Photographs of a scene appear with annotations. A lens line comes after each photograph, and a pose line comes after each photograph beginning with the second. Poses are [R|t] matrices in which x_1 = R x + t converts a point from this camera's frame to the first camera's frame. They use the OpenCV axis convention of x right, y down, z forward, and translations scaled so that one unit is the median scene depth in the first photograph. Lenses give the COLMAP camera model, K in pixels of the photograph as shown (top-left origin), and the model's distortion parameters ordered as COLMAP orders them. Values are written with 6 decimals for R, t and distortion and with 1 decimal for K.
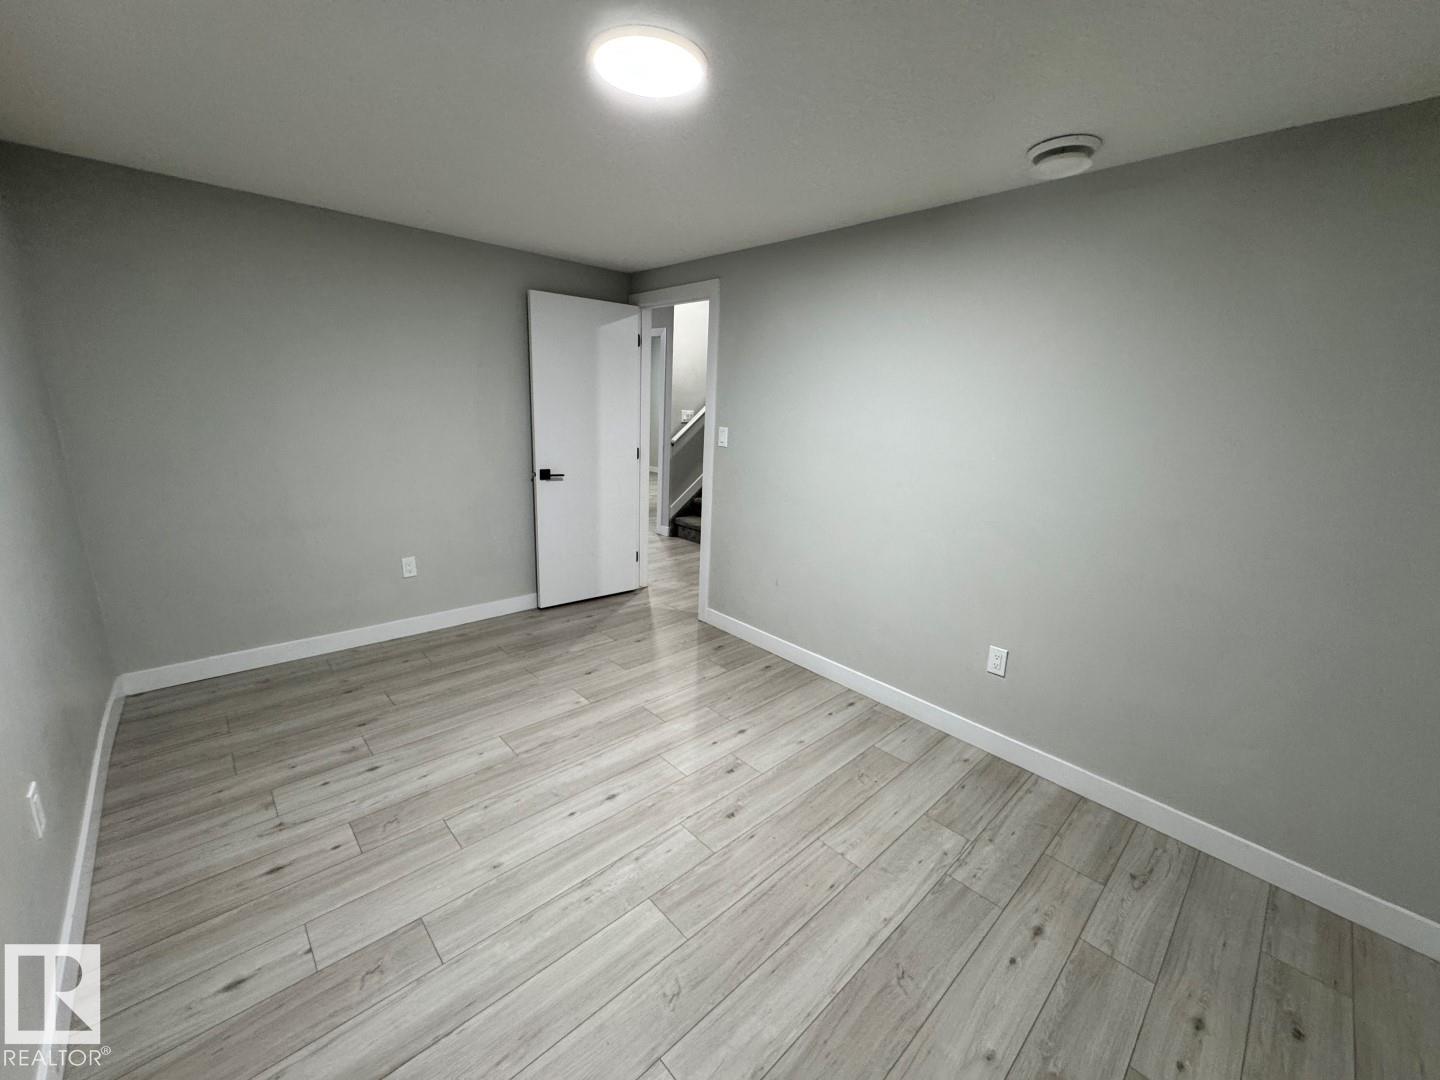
lens RADIAL K [[574.9, 0, 720.0], [0, 574.9, 540.0], [0, 0, 1]] dist [-0.000394, 0.000063]
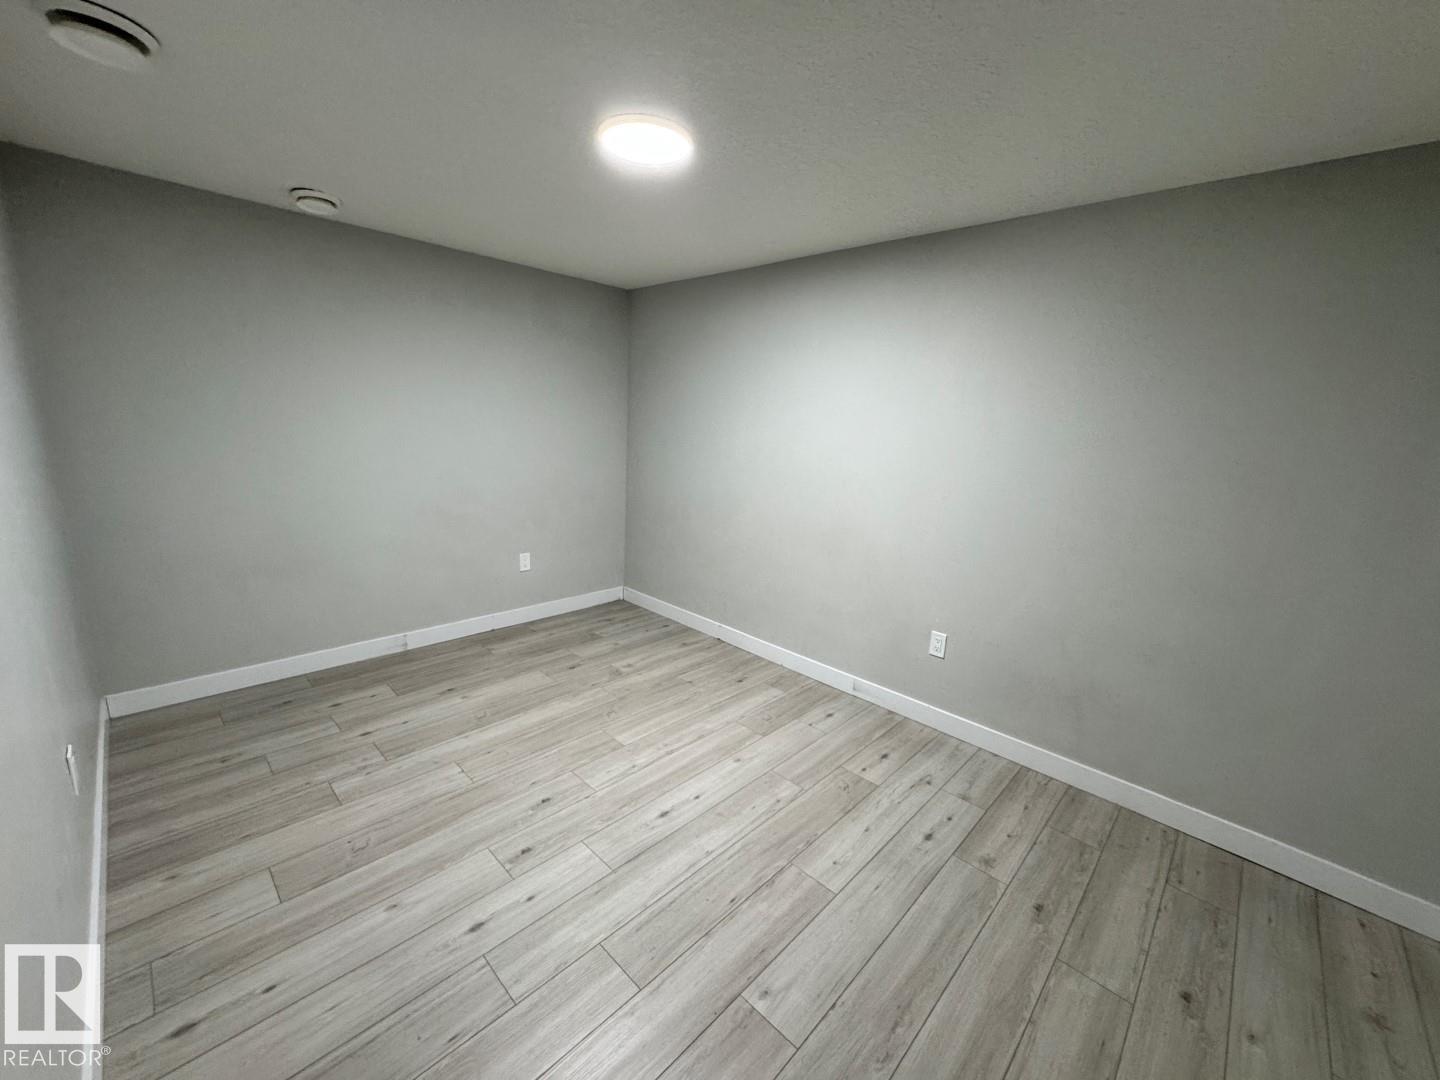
lens RADIAL K [[574.9, 0, 720.0], [0, 574.9, 540.0], [0, 0, 1]] dist [-0.000394, 0.000063]
pose [[-0.994654, -0.078578, -0.066994, -0.182421], [-0.099826, 0.897659, 0.429236, -0.407632], [0.026409, 0.433629, -0.900704, 1.693080]]
